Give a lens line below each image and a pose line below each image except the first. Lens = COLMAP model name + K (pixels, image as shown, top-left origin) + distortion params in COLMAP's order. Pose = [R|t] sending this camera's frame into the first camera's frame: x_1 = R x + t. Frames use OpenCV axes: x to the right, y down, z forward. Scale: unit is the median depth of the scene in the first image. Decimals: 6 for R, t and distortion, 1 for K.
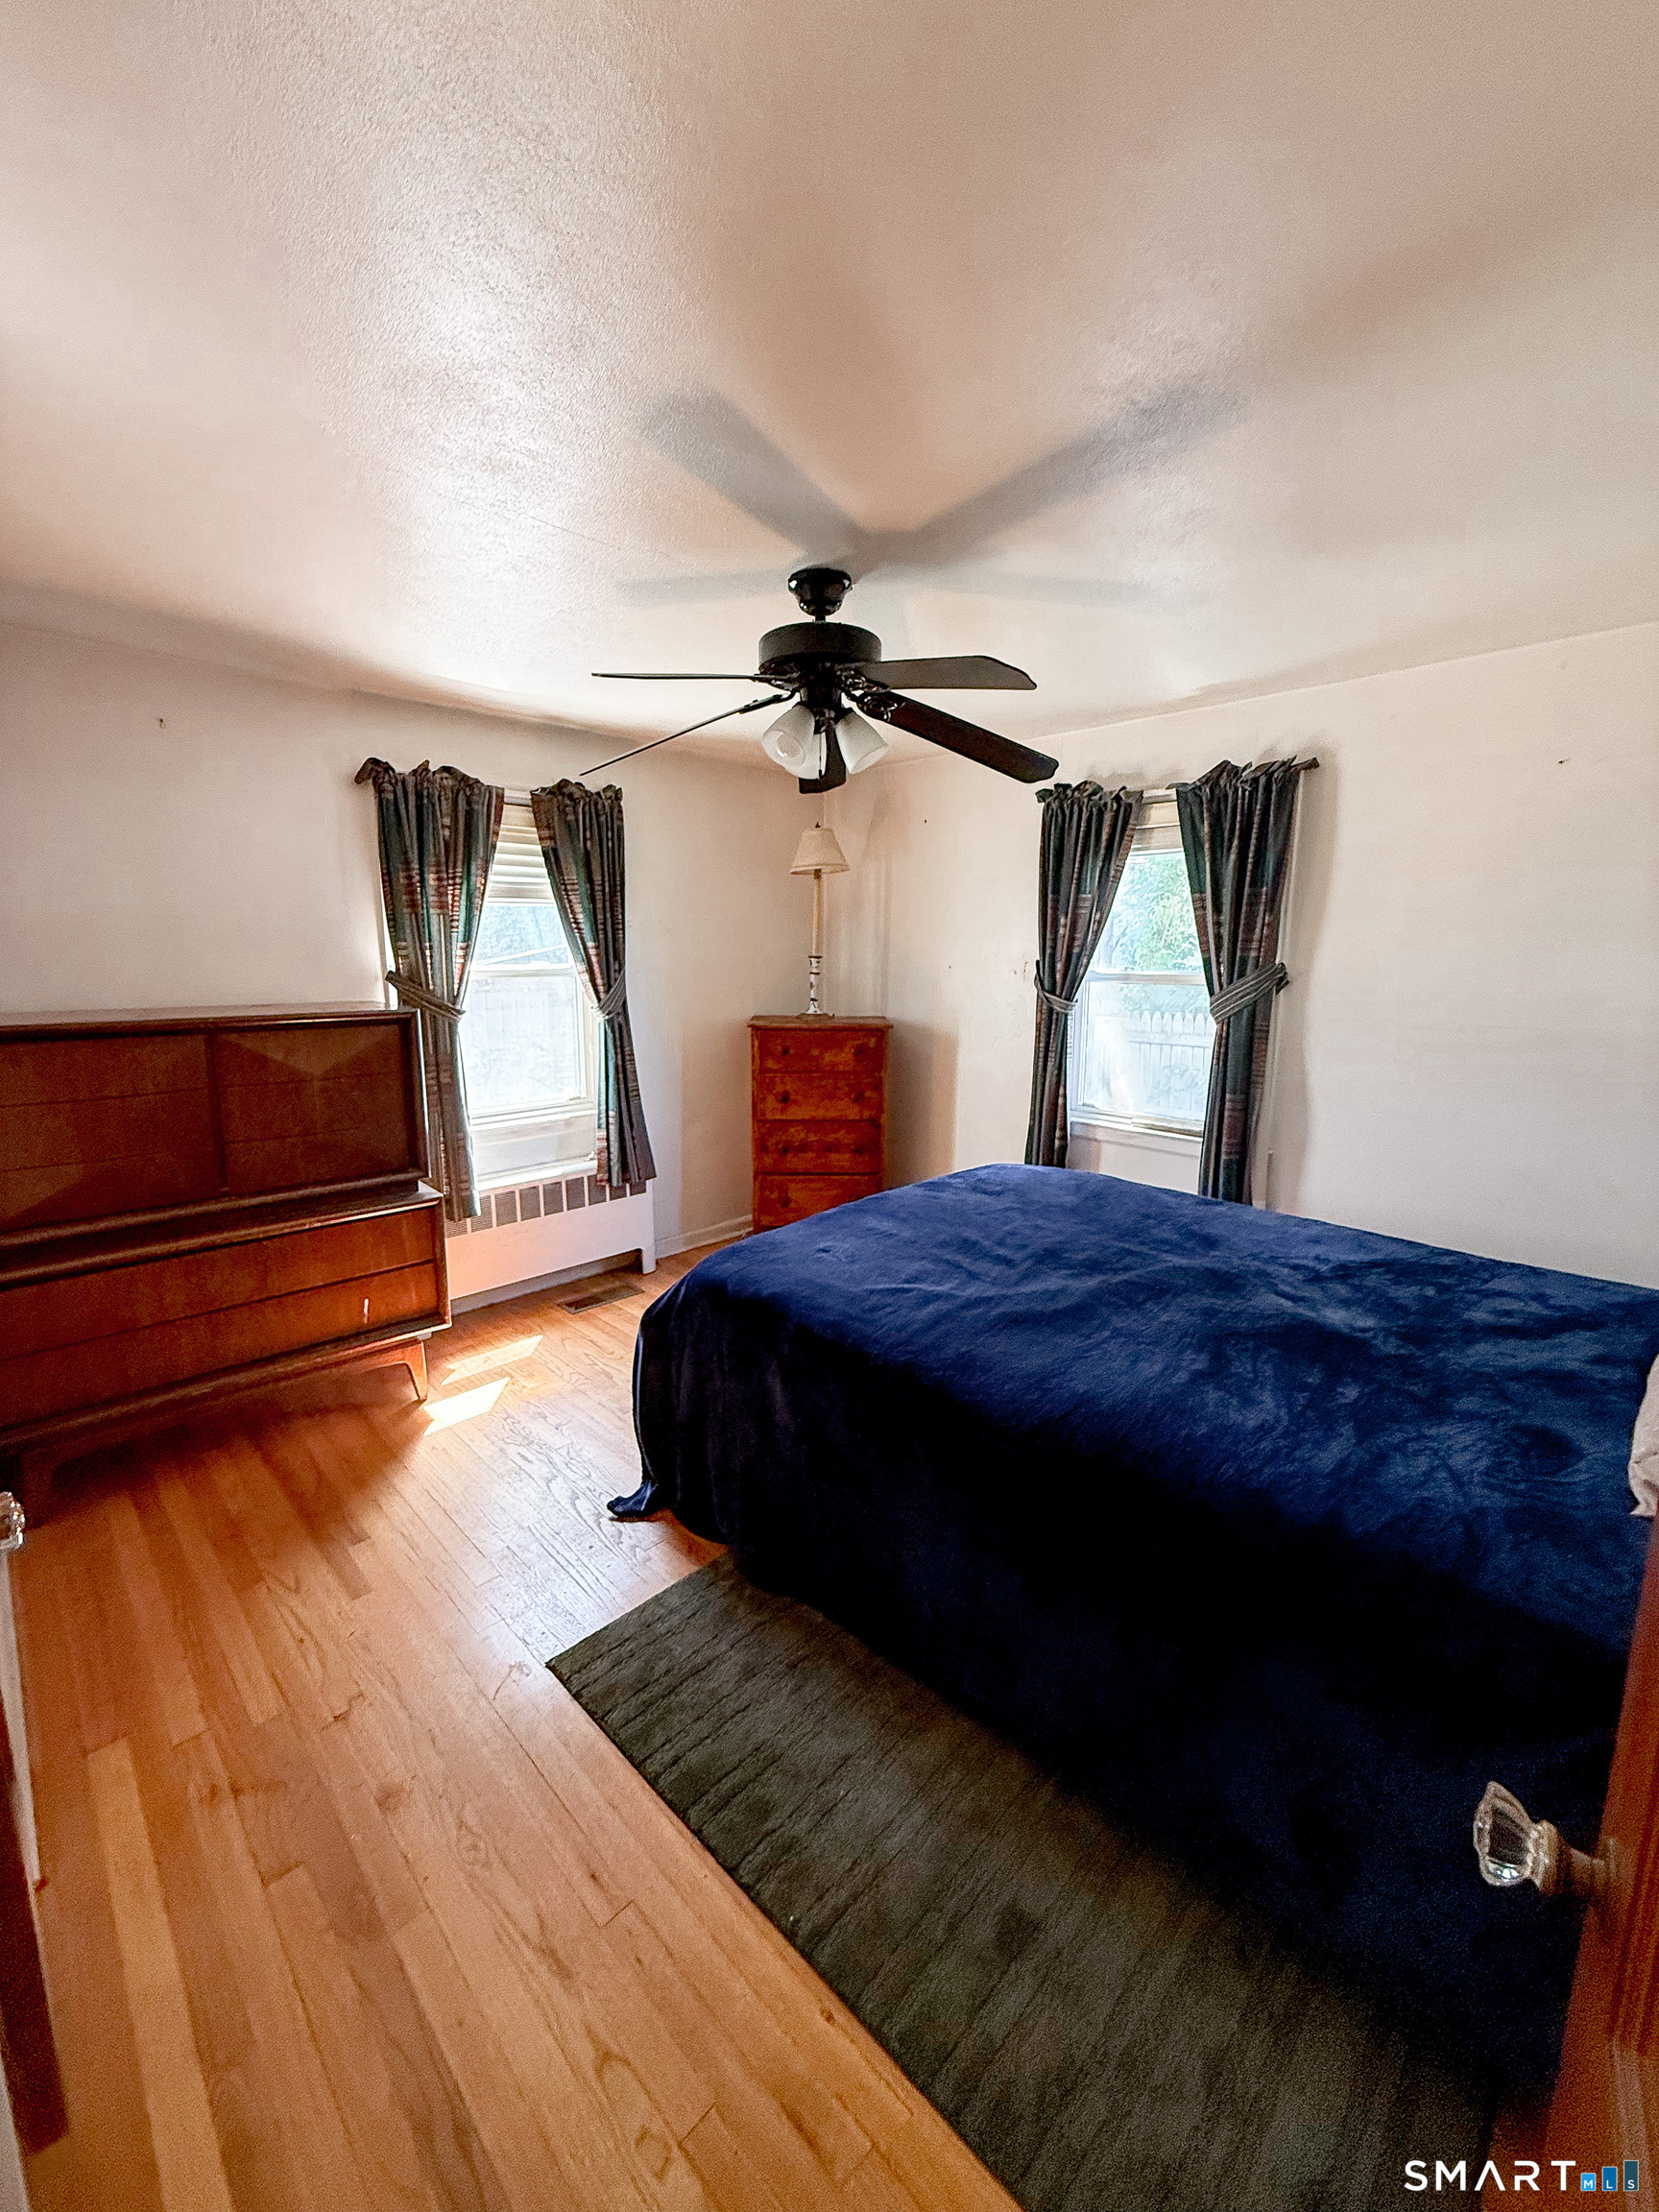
lens RADIAL K [[884.1, 0, 825.2], [0, 884.1, 1102.5], [0, 0, 1]] dist [0.002603, 0.000142]
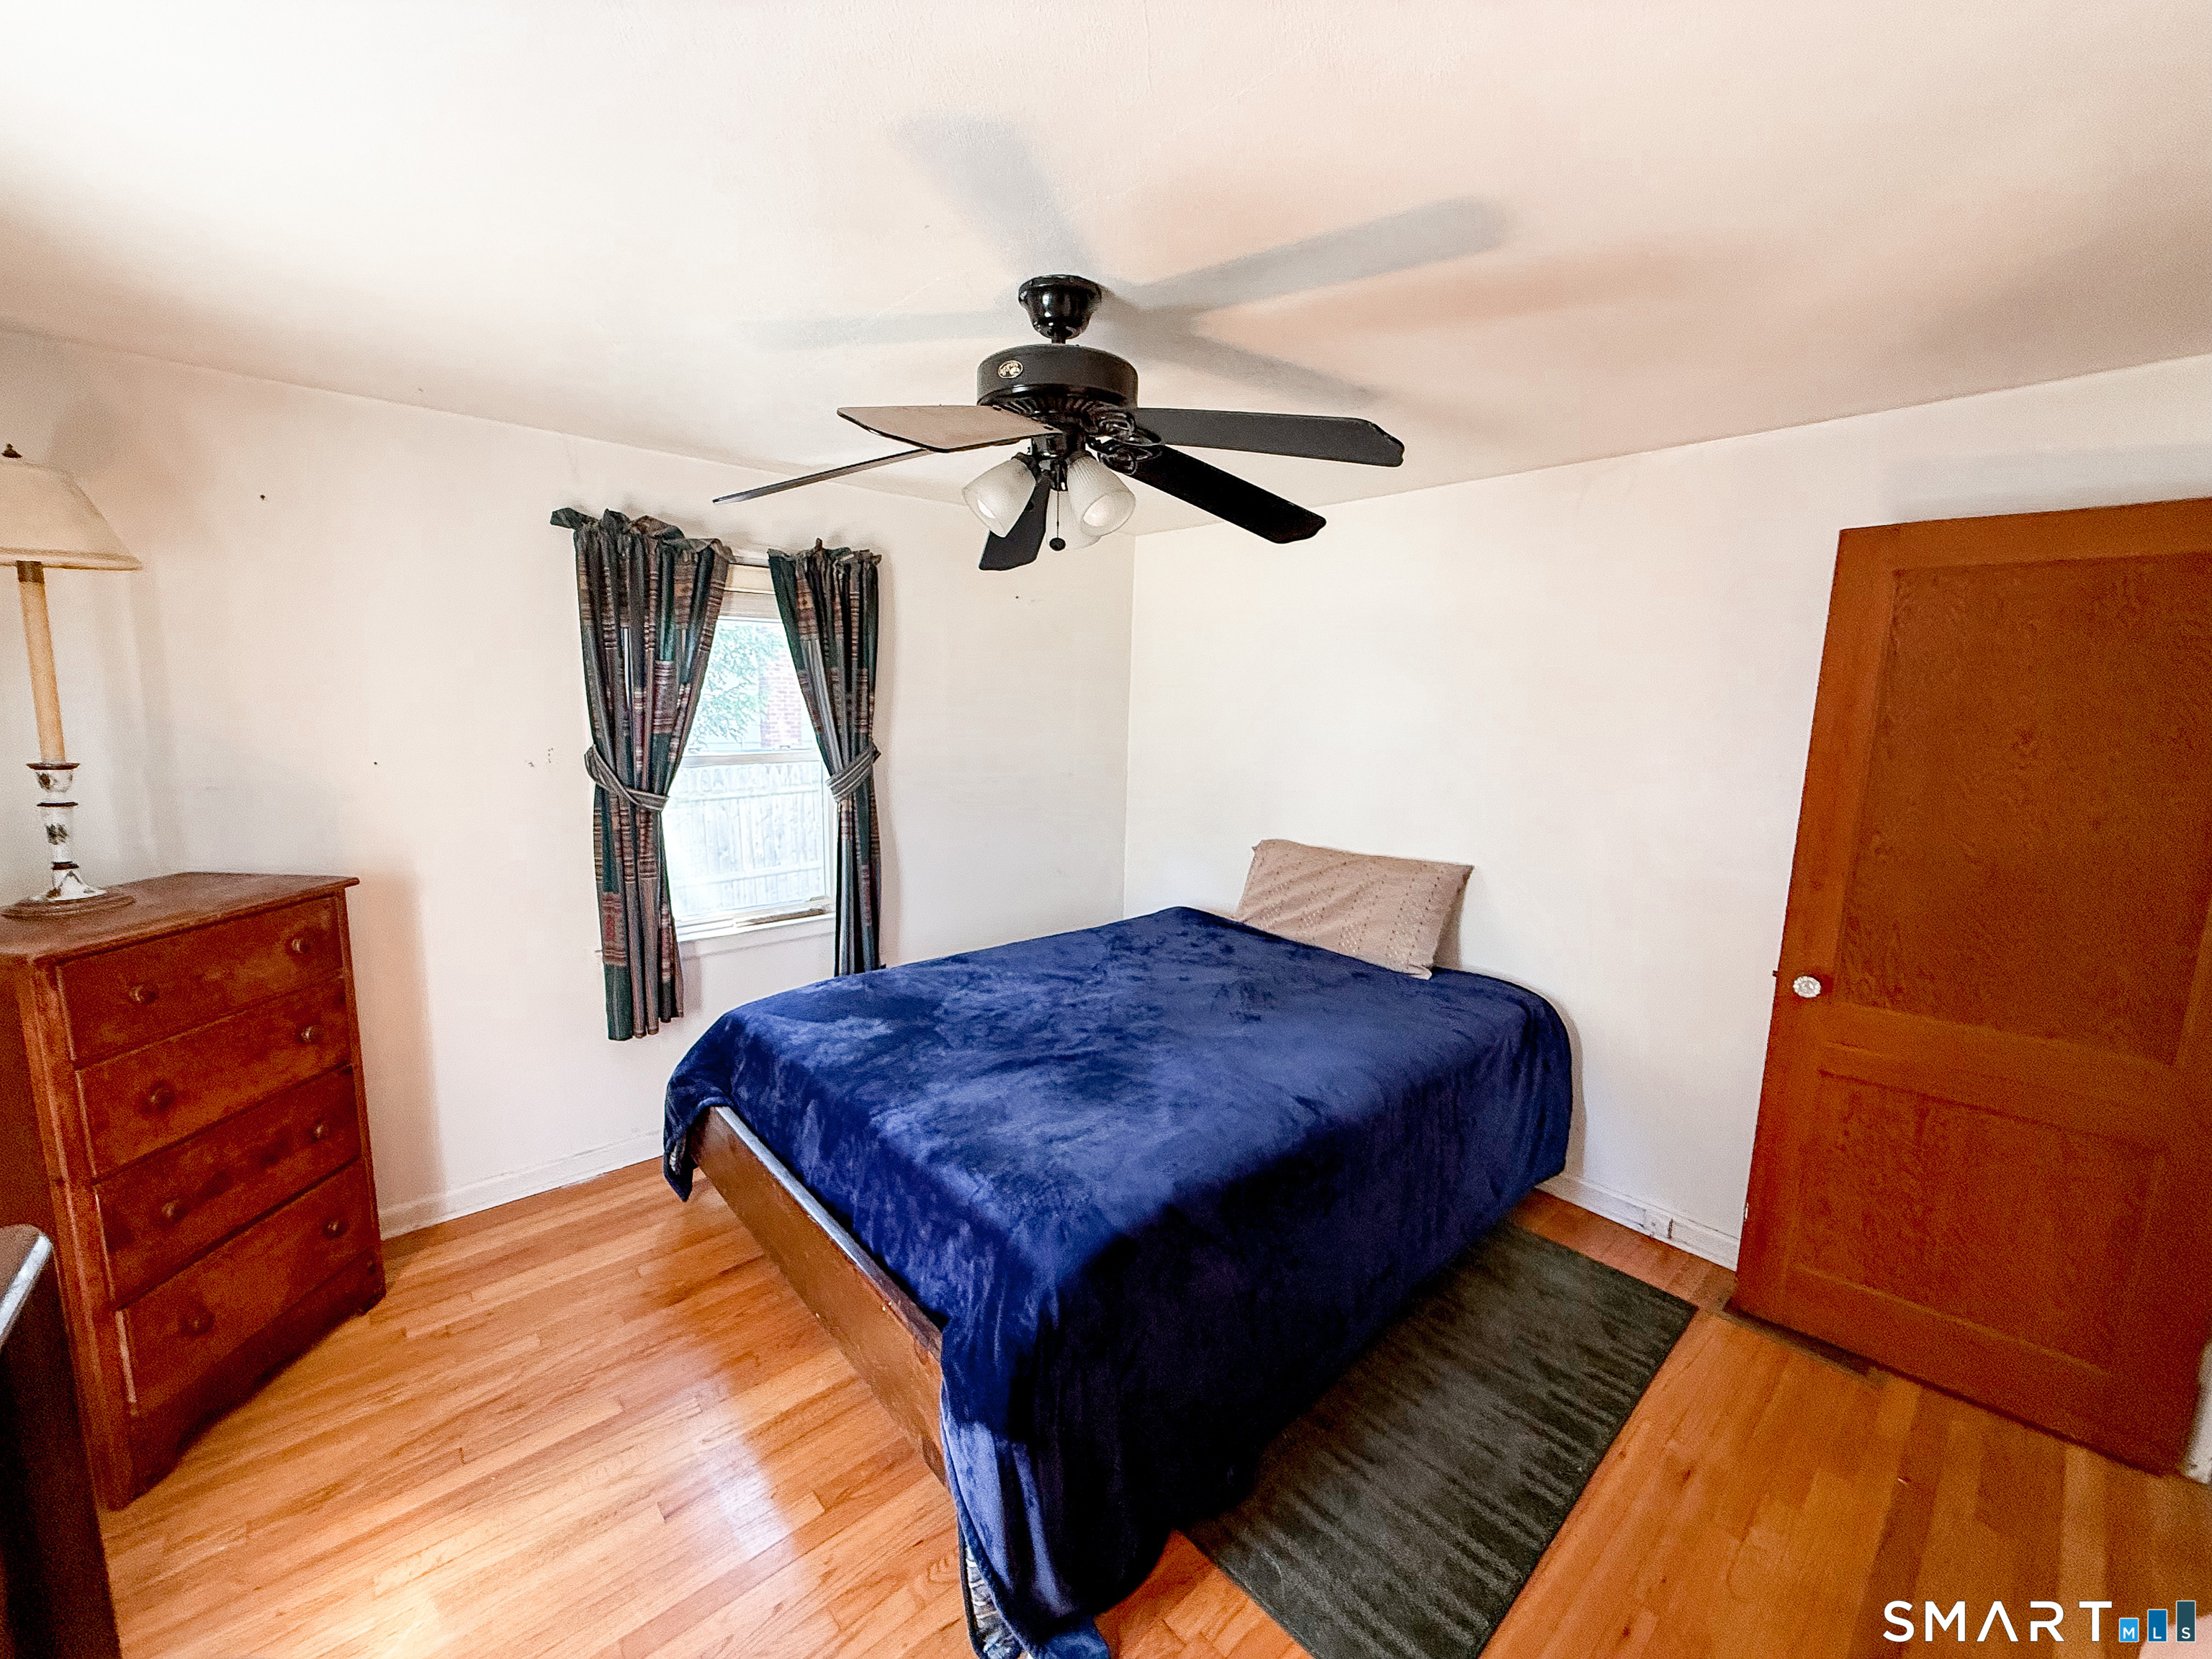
lens RADIAL K [[884.1, 0, 1100.7], [0, 884.1, 828.1], [0, 0, 1]] dist [0.002603, 0.000142]
pose [[0.048405, -0.157394, 0.986349, -0.521034], [0.156166, 0.976554, 0.148167, -0.152754], [-0.986544, 0.146862, 0.071850, 0.608455]]
